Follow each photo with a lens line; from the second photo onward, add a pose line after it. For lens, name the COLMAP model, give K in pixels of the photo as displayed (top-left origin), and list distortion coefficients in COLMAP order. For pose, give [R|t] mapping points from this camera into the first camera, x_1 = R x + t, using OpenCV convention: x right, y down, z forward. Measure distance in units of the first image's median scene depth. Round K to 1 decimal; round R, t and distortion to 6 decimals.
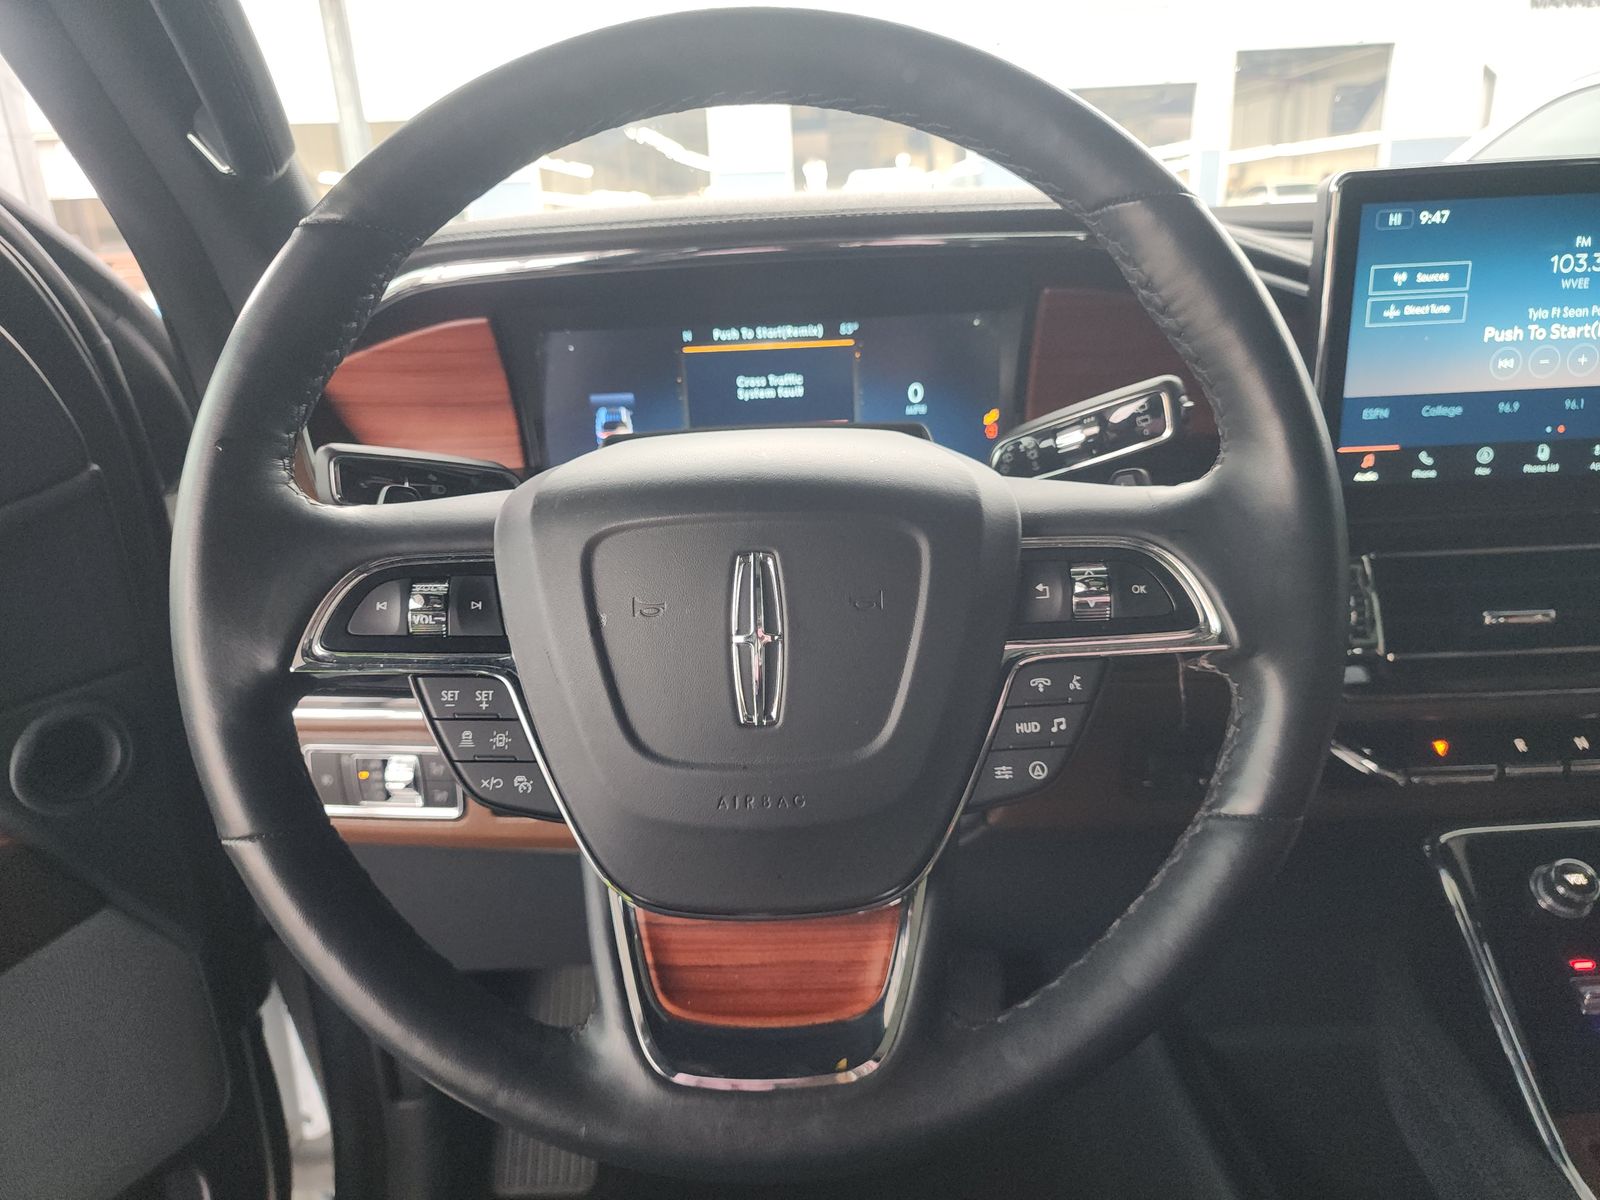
lens RADIAL K [[1088.5, 0, 800.0], [0, 1088.5, 600.0], [0, 0, 1]] dist [0.066448, -0.074681]
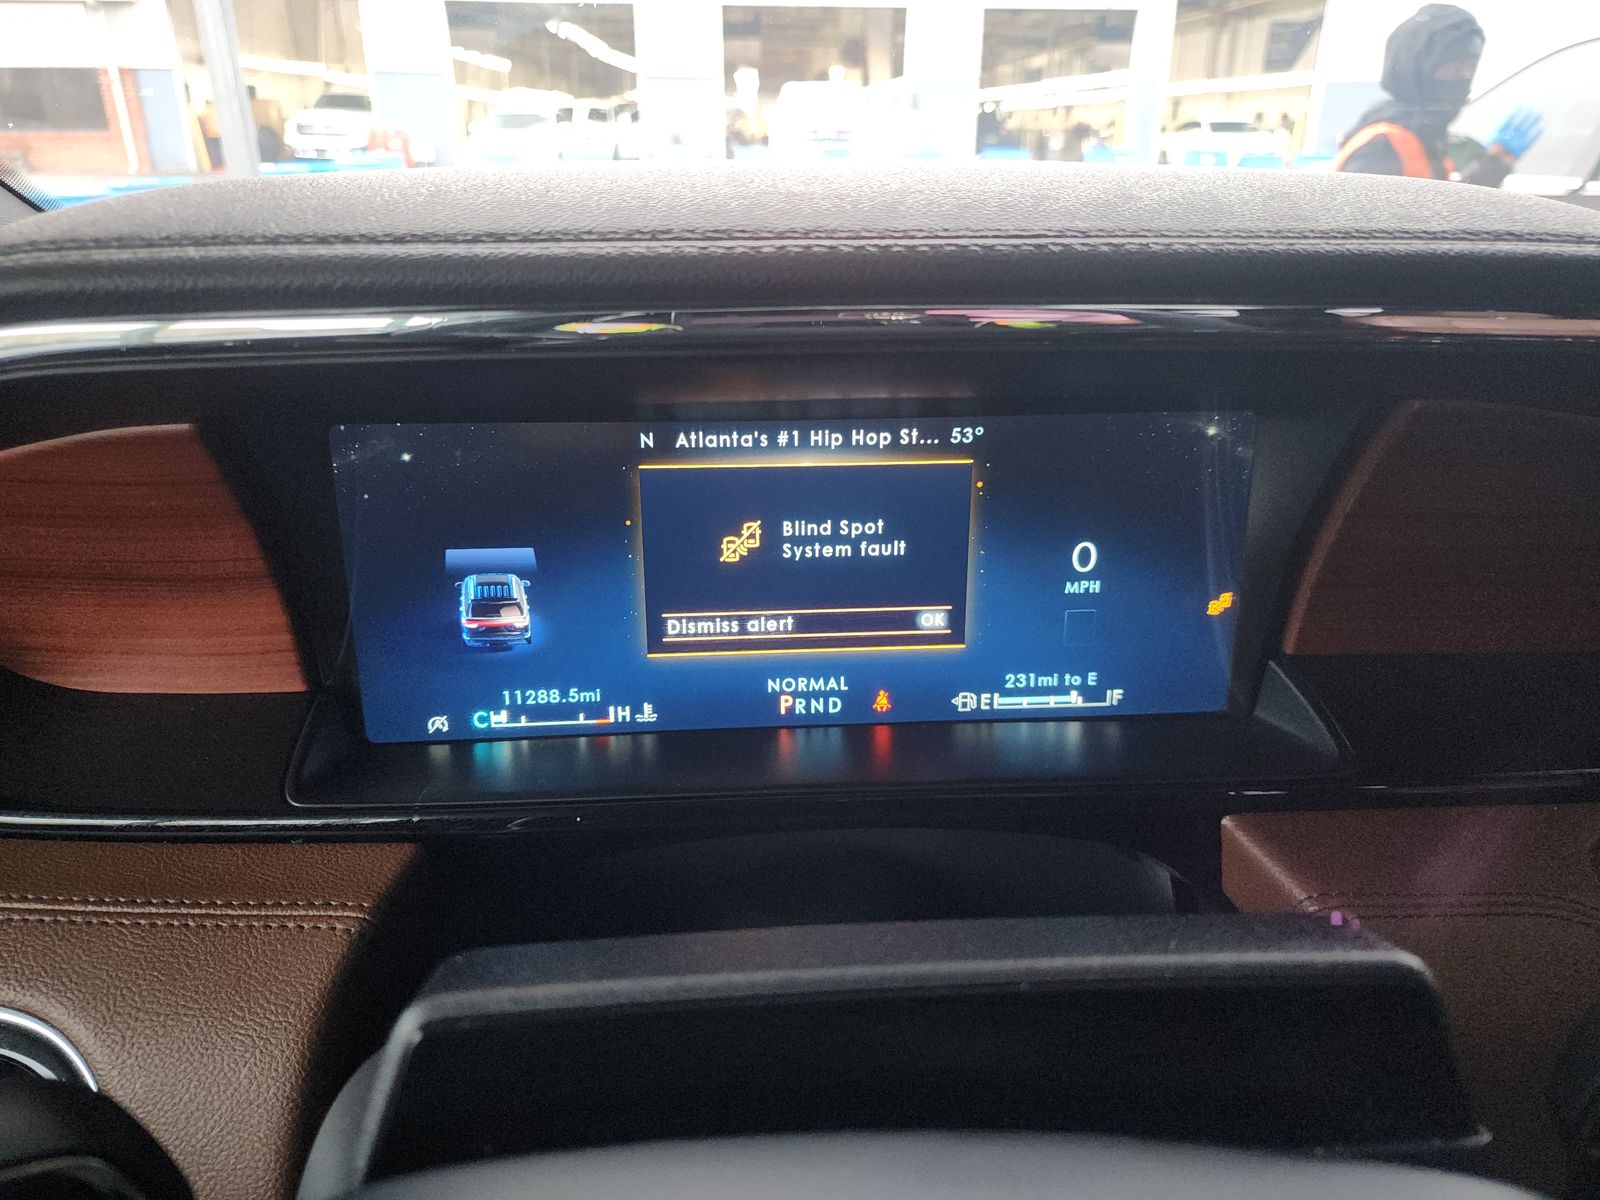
lens RADIAL K [[1088.5, 0, 800.0], [0, 1088.5, 600.0], [0, 0, 1]] dist [0.066448, -0.074681]
pose [[0.996977, 0.022638, 0.074331, -0.067705], [-0.027704, 0.997311, 0.067844, -0.201484], [-0.072595, -0.069698, 0.994923, 0.488963]]
